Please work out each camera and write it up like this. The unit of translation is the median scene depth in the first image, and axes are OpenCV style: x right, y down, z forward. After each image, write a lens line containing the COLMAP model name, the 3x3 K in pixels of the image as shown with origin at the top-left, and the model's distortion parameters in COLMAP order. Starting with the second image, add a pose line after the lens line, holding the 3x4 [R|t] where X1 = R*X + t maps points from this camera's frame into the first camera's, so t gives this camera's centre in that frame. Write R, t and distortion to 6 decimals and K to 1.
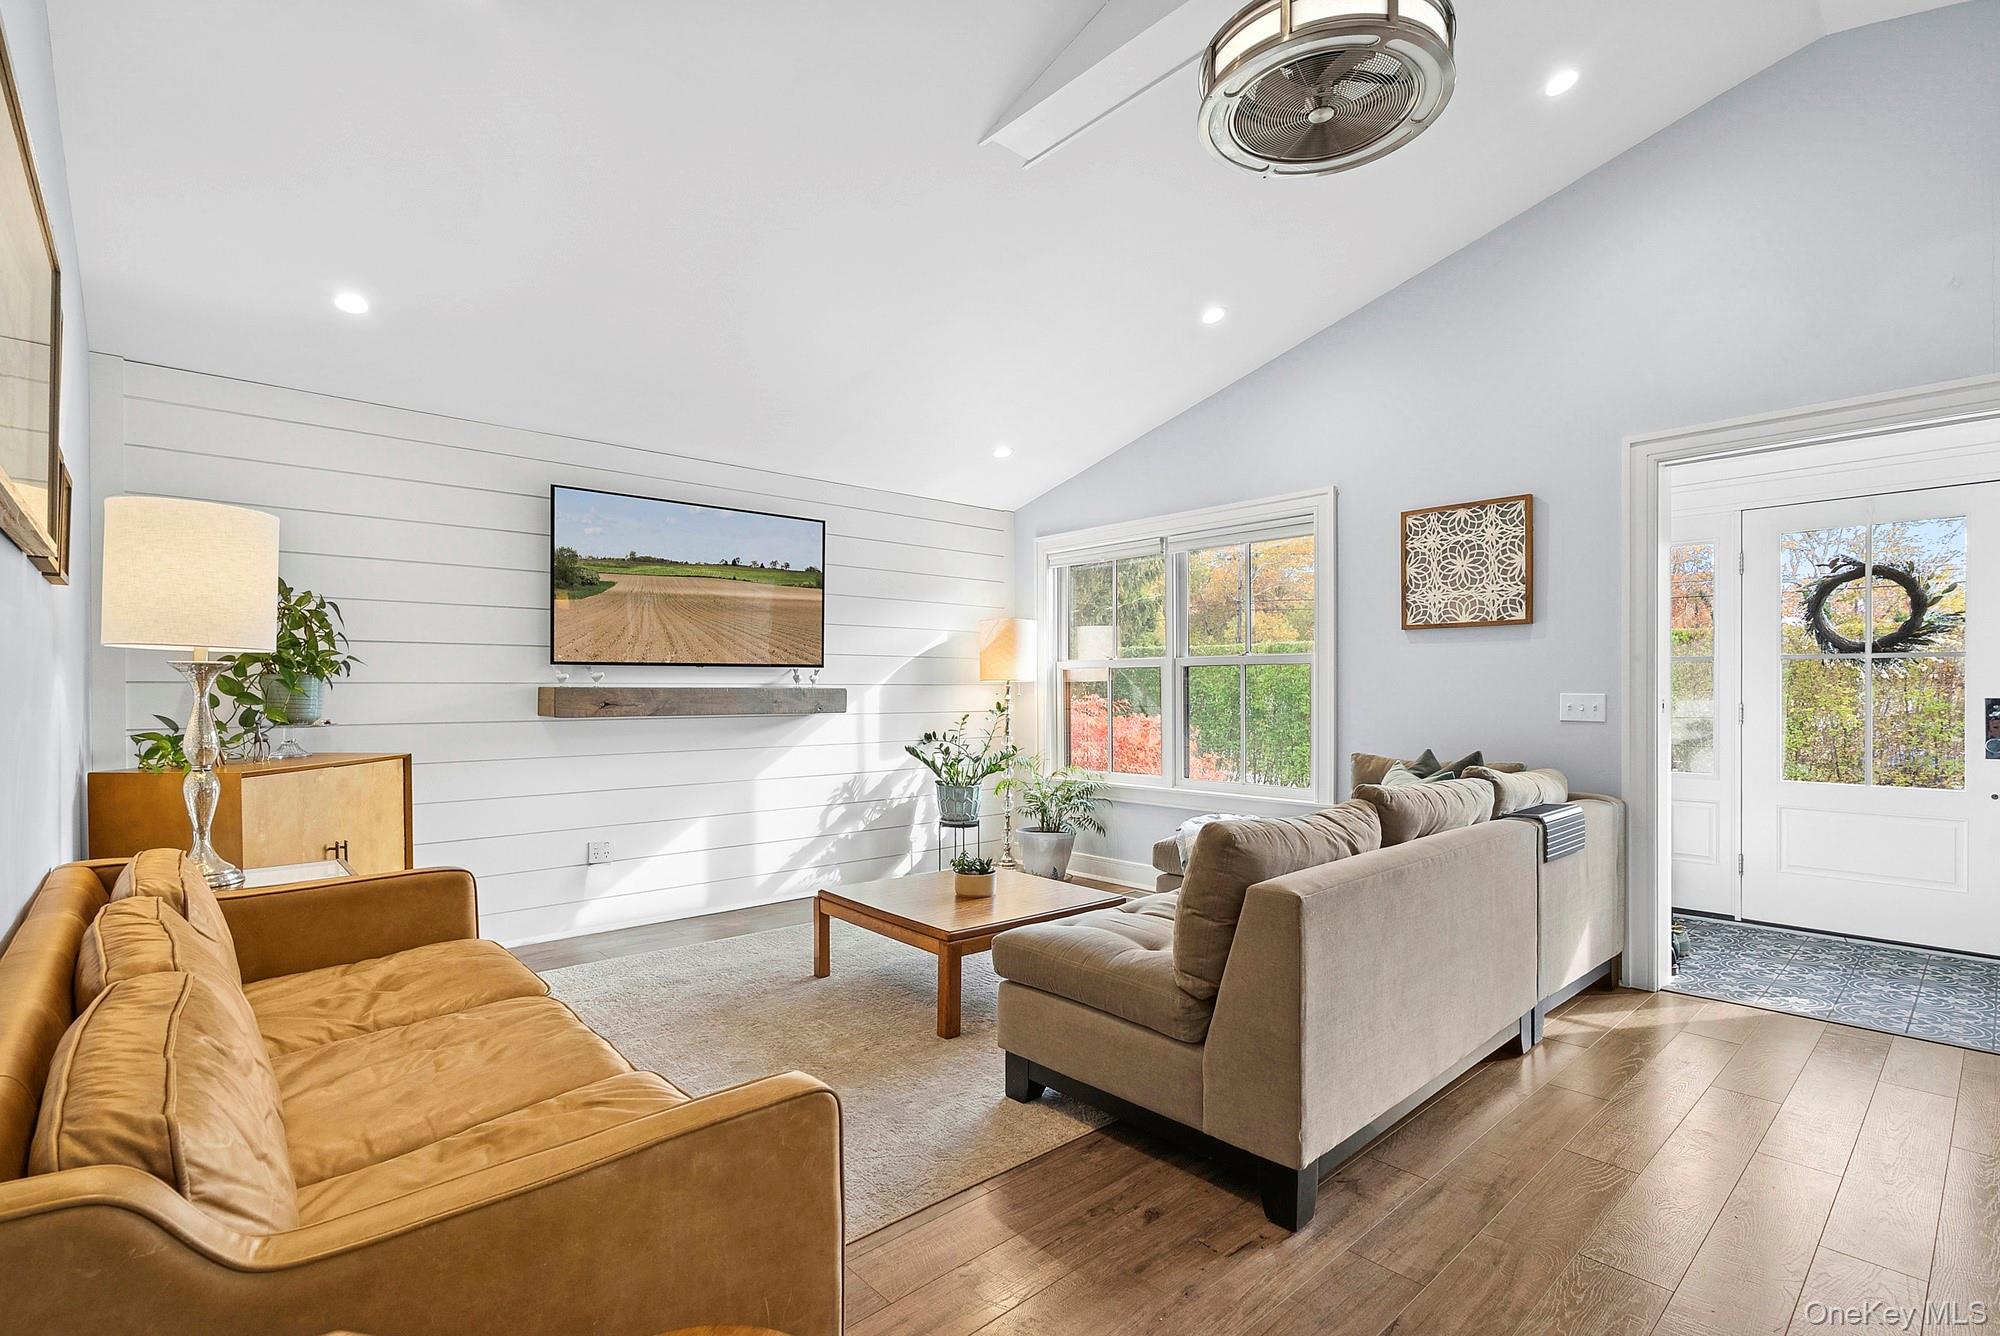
lens RADIAL K [[927.1, 0, 1011.1], [0, 927.1, 696.5], [0, 0, 1]] dist [-0.004107, 0.000844]
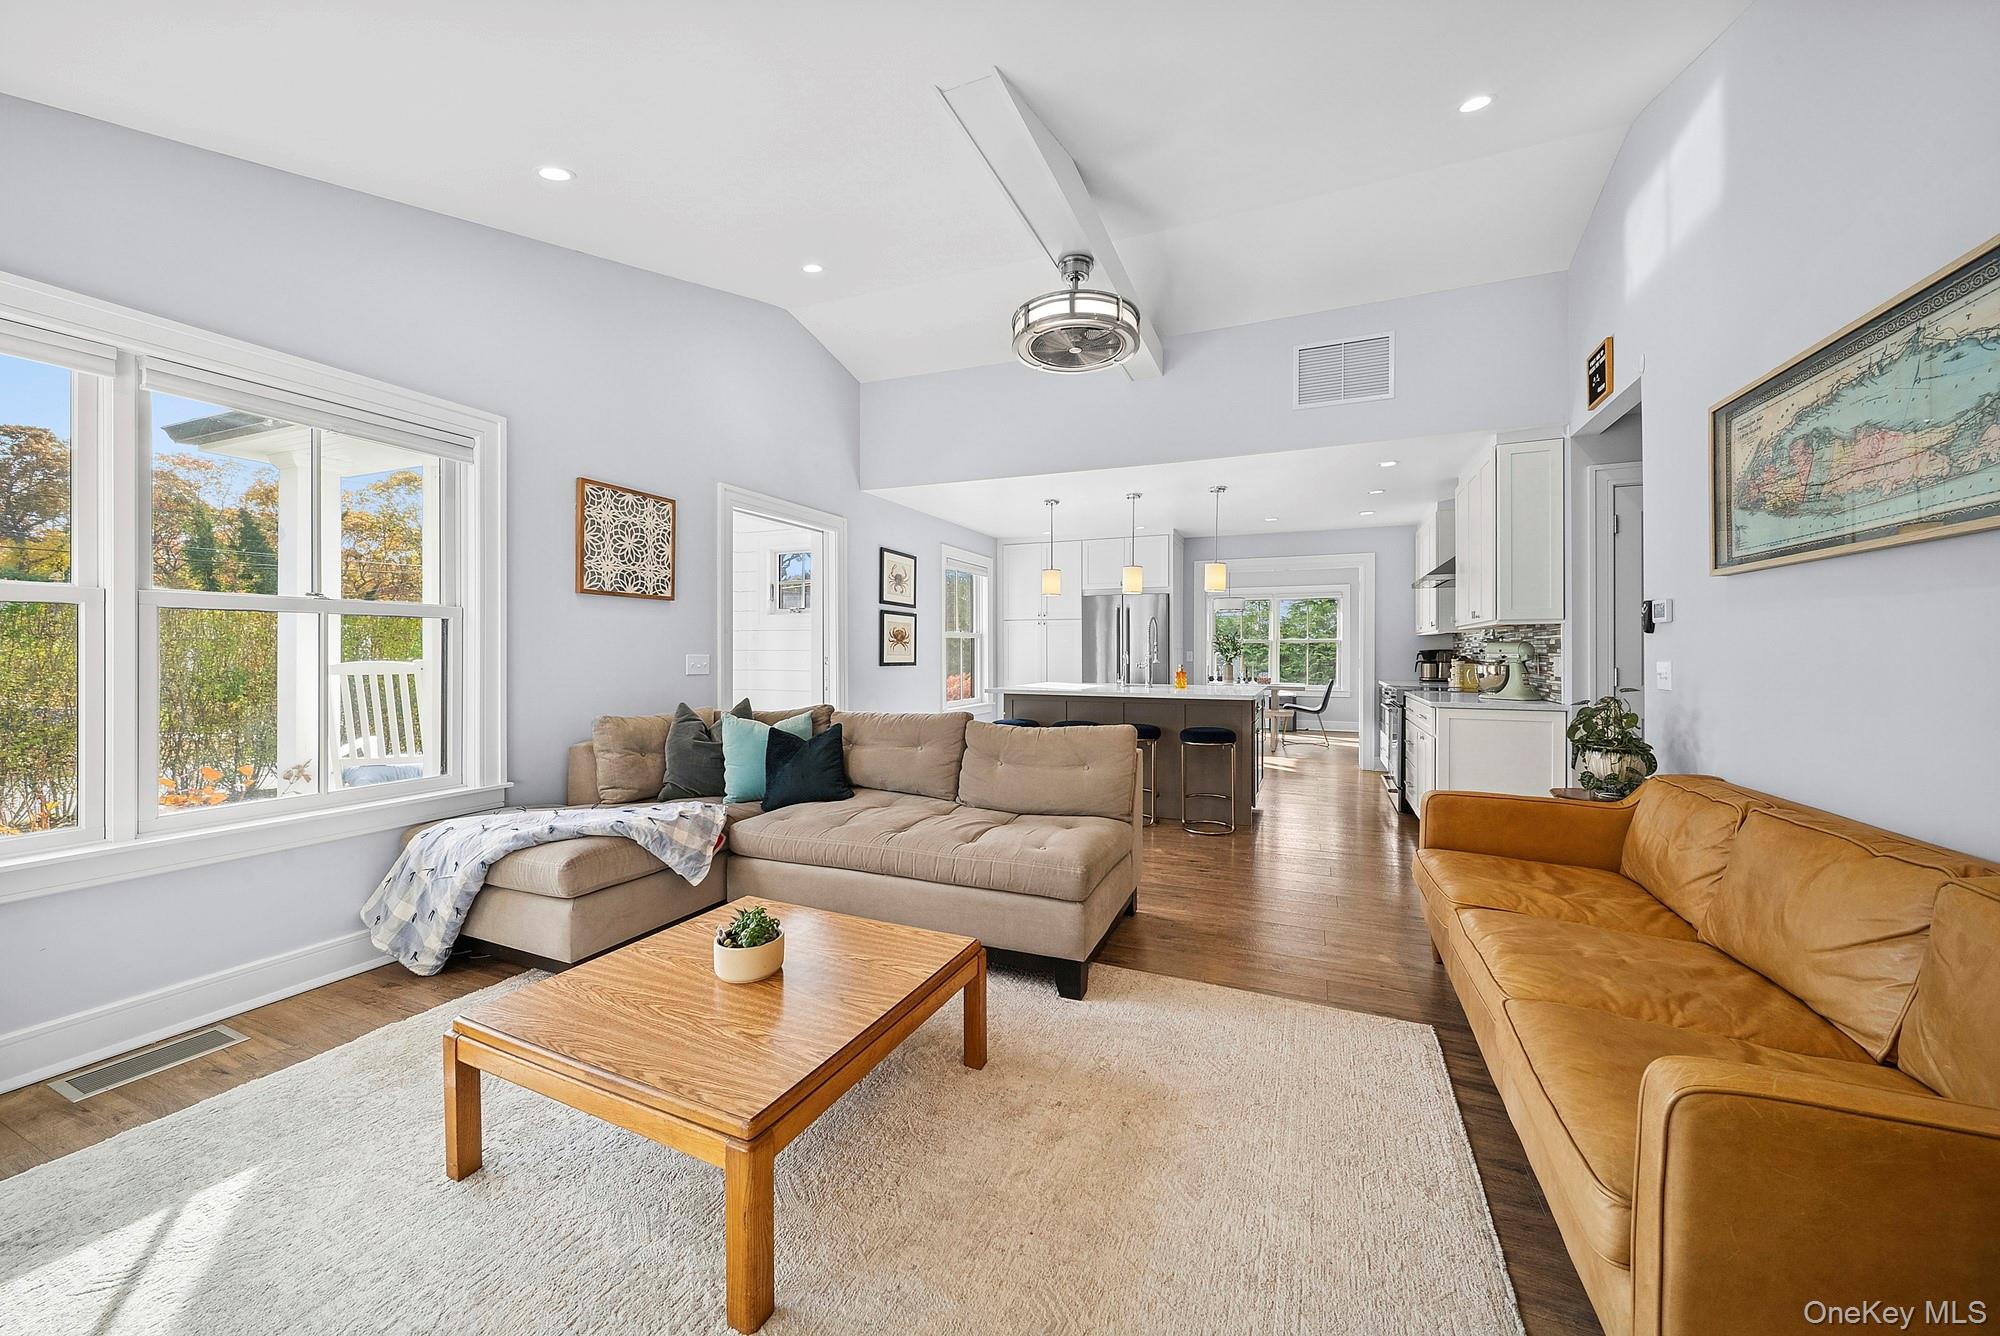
lens RADIAL K [[713.2, 0, 1001.0], [0, 713.2, 655.8], [0, 0, 1]] dist [0.001947, -0.000038]
pose [[-0.409655, -0.005432, 0.912224, -0.503105], [0.004433, 0.999959, 0.007945, -0.007385], [-0.912230, 0.007298, -0.409614, 0.936742]]
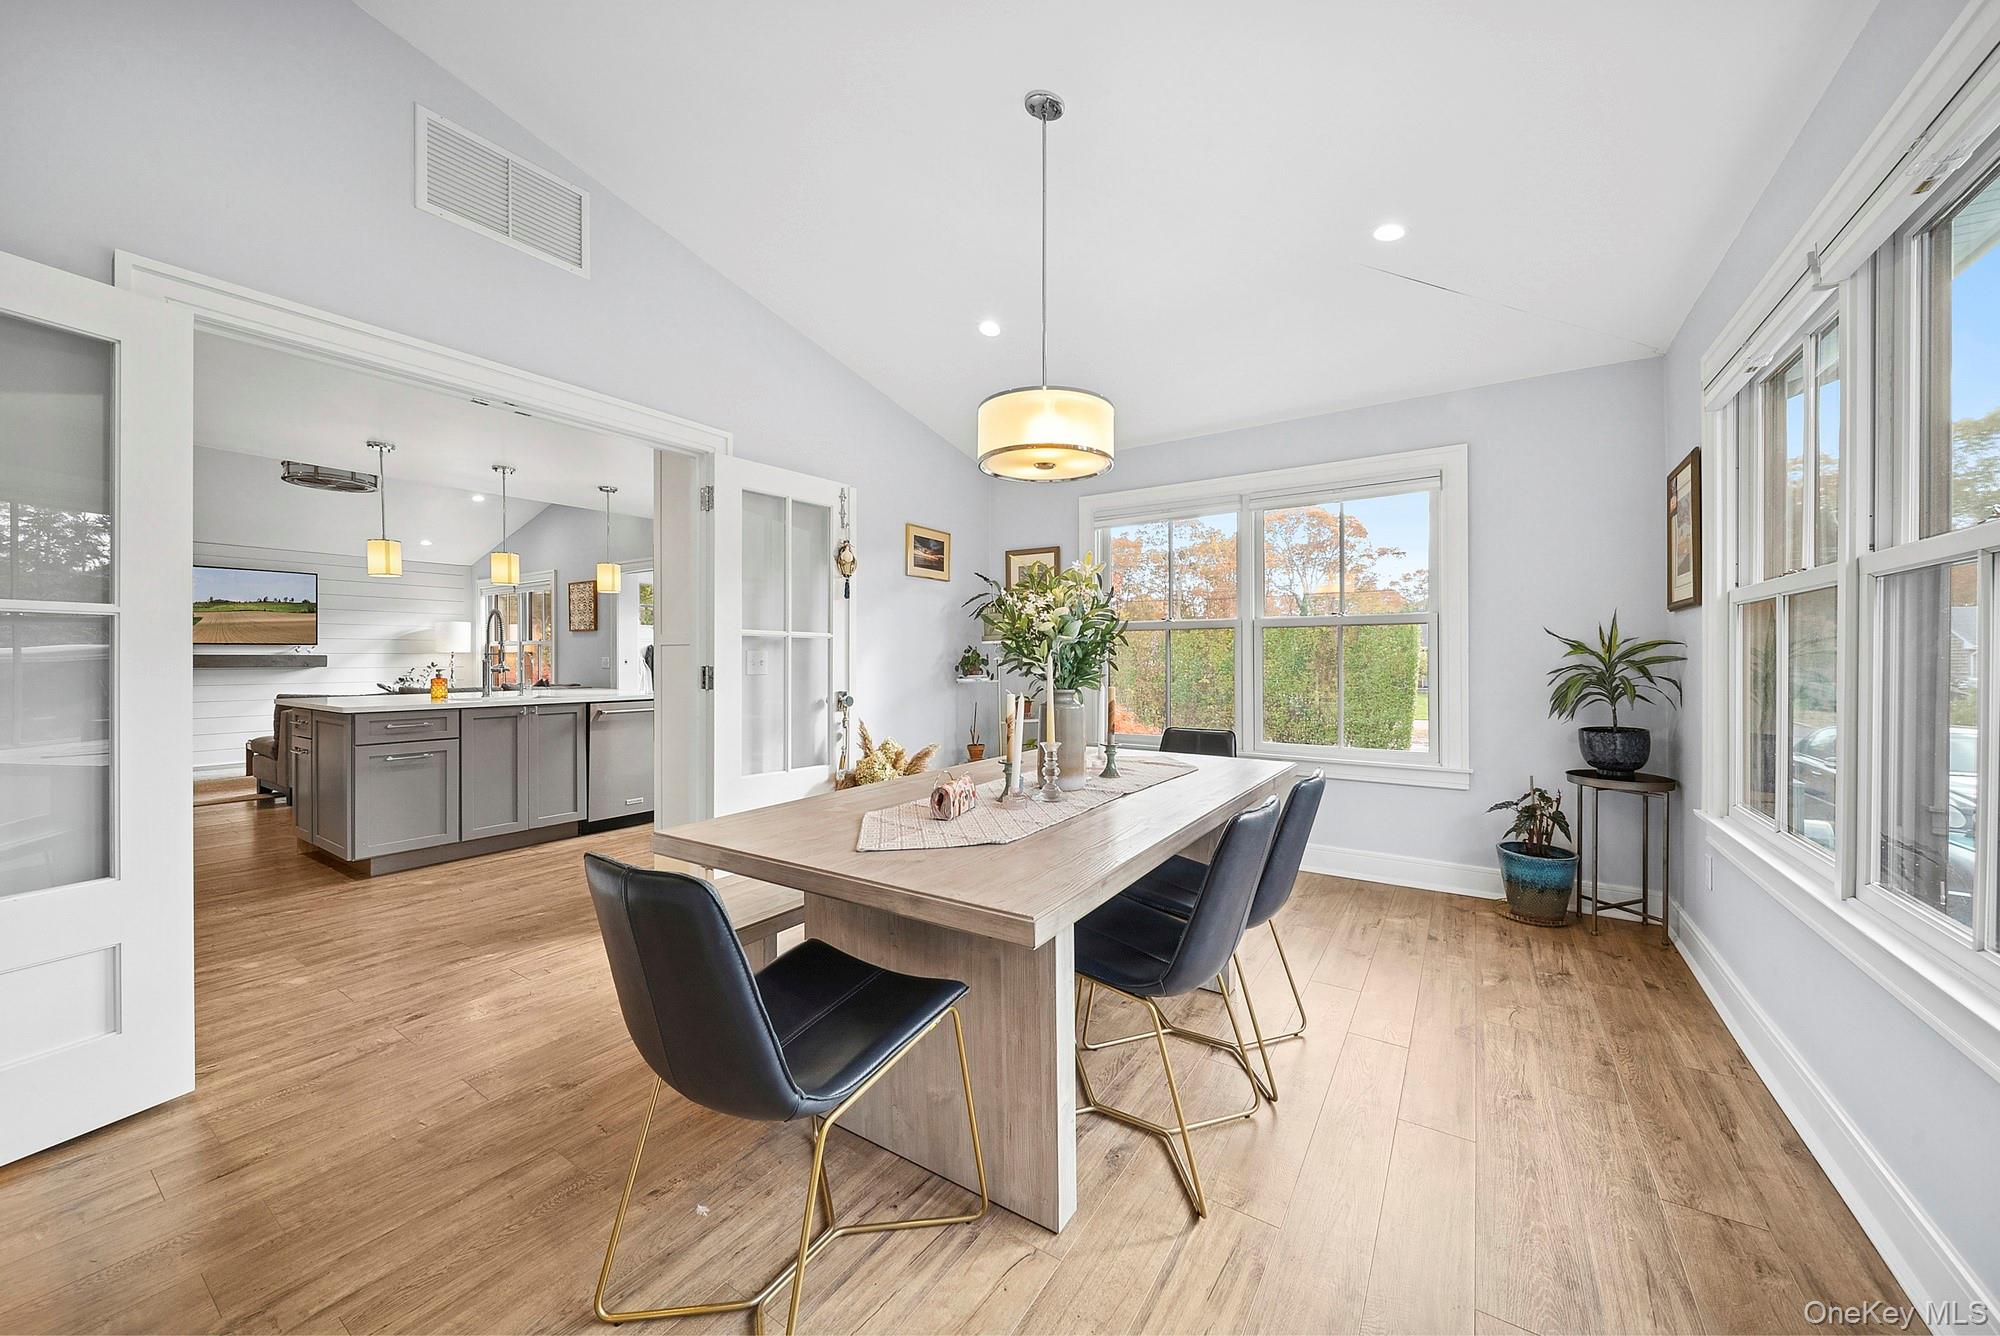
lens RADIAL K [[713.2, 0, 1003.1], [0, 713.2, 665.9], [0, 0, 1]] dist [0.001947, -0.000038]
pose [[0.969493, -0.000188, 0.245118, 1.112267], [-0.000299, 0.999998, 0.001949, 0.013920], [-0.245118, -0.001963, 0.969491, -1.138181]]
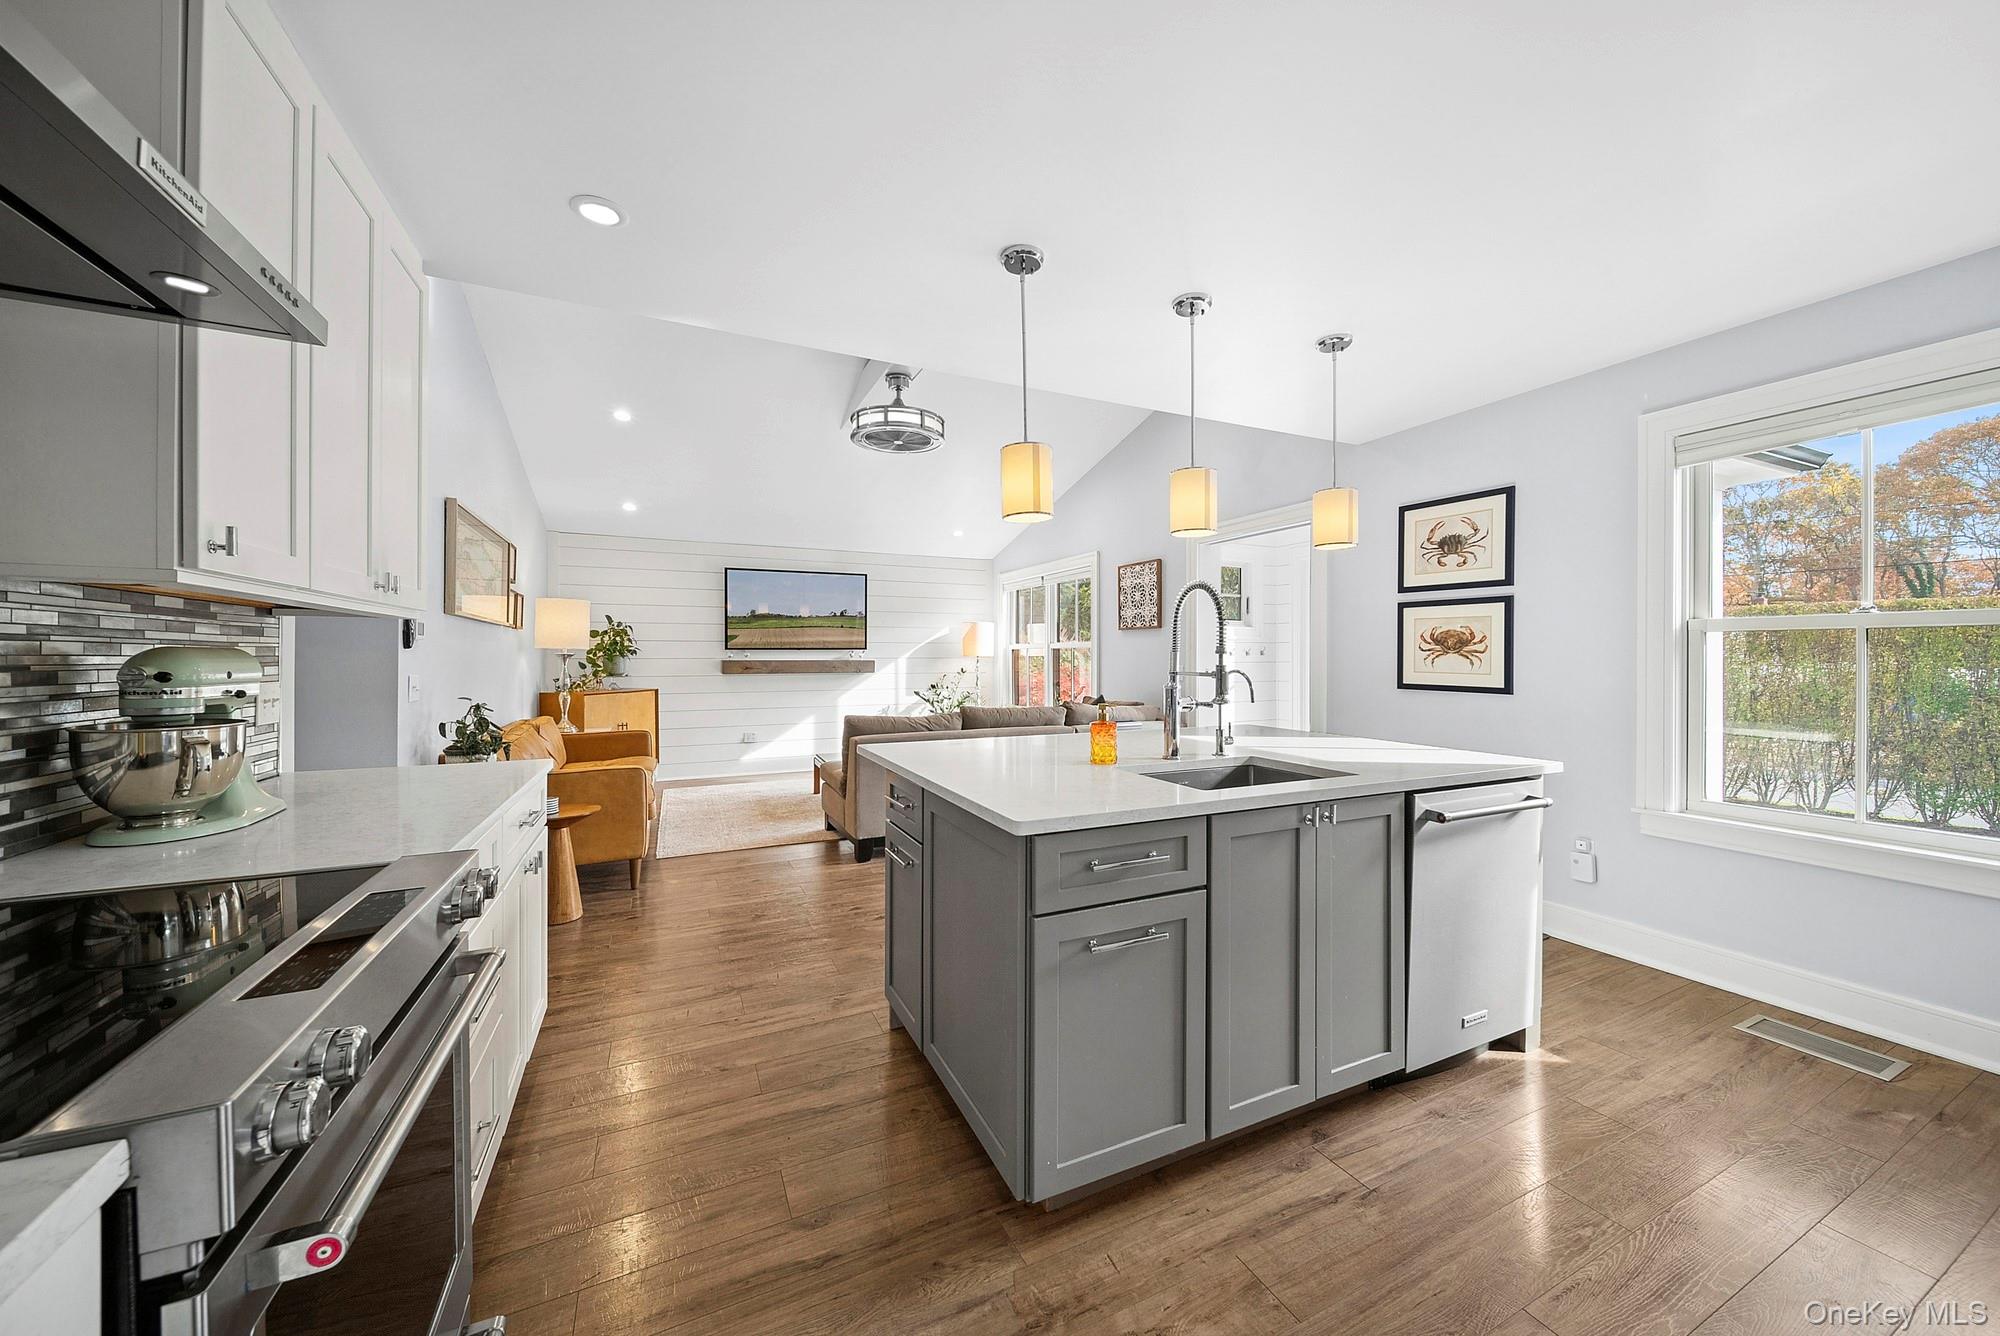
lens RADIAL K [[713.2, 0, 1008.6], [0, 713.2, 658.1], [0, 0, 1]] dist [0.001947, -0.000038]
pose [[0.958021, 0.002117, -0.286692, 0.643519], [-0.003471, 0.999985, -0.004216, -0.010840], [0.286678, 0.005035, 0.958014, -0.431342]]
